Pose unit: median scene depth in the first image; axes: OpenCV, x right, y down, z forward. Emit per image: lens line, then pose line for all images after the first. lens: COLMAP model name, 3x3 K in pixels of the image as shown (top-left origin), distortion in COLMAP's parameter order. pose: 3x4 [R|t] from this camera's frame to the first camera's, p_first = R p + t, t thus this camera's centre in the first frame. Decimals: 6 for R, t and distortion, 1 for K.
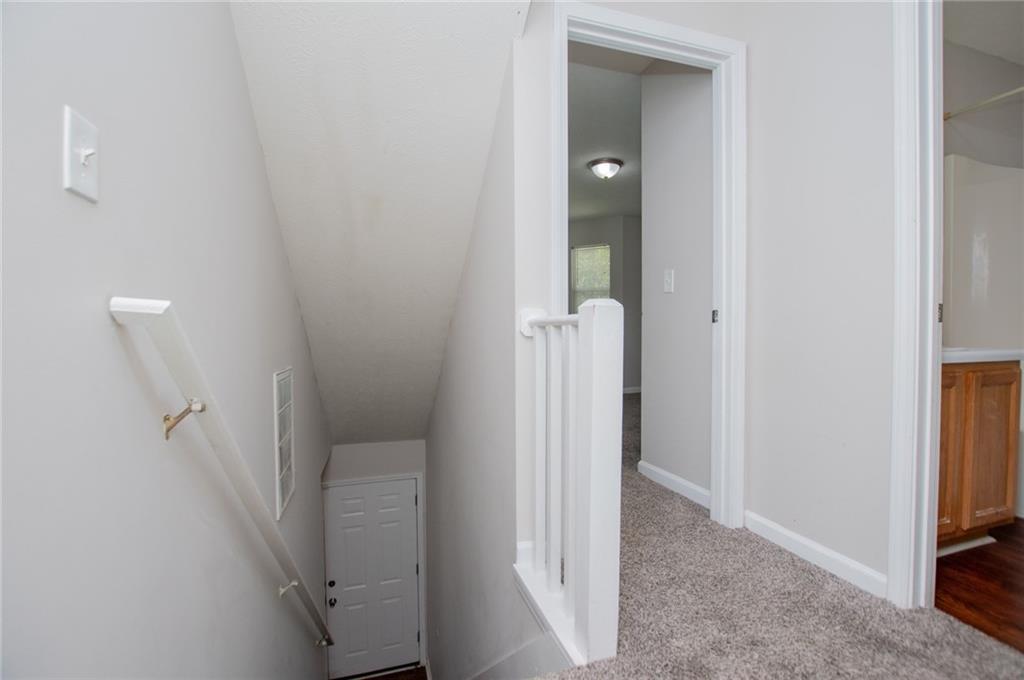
lens RADIAL K [[450.1, 0, 518.8], [0, 450.1, 340.6], [0, 0, 1]] dist [-0.025153, 0.000213]
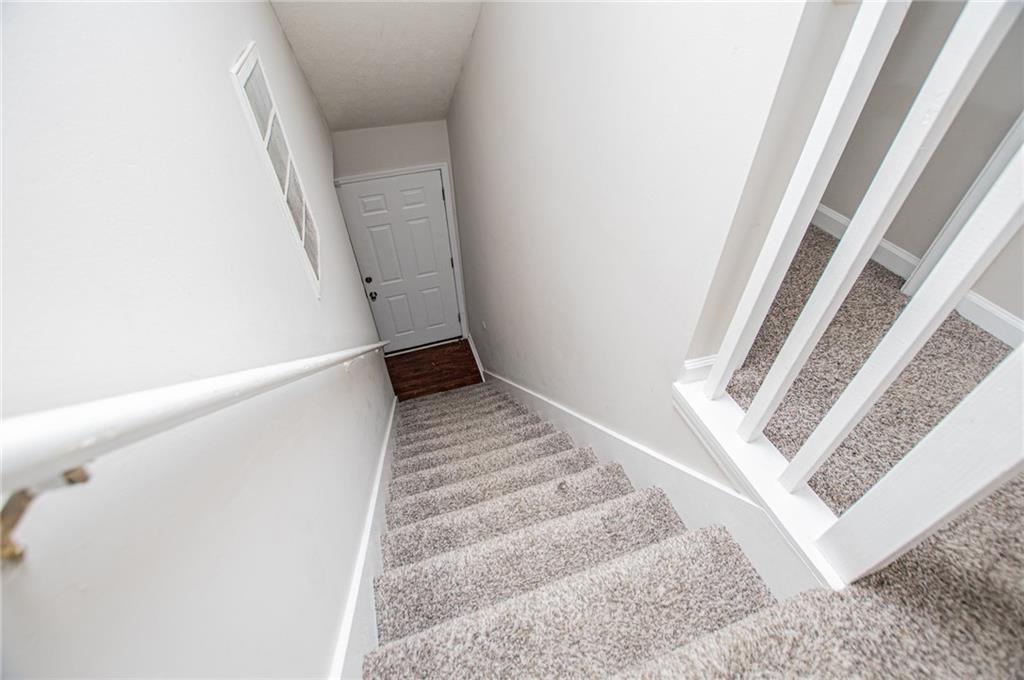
lens RADIAL K [[450.1, 0, 518.8], [0, 450.1, 340.6], [0, 0, 1]] dist [-0.025153, 0.000213]
pose [[0.999971, -0.007447, 0.001596, -0.090006], [0.004465, 0.742966, 0.669314, -0.015083], [-0.006170, -0.669288, 0.742978, 0.170056]]
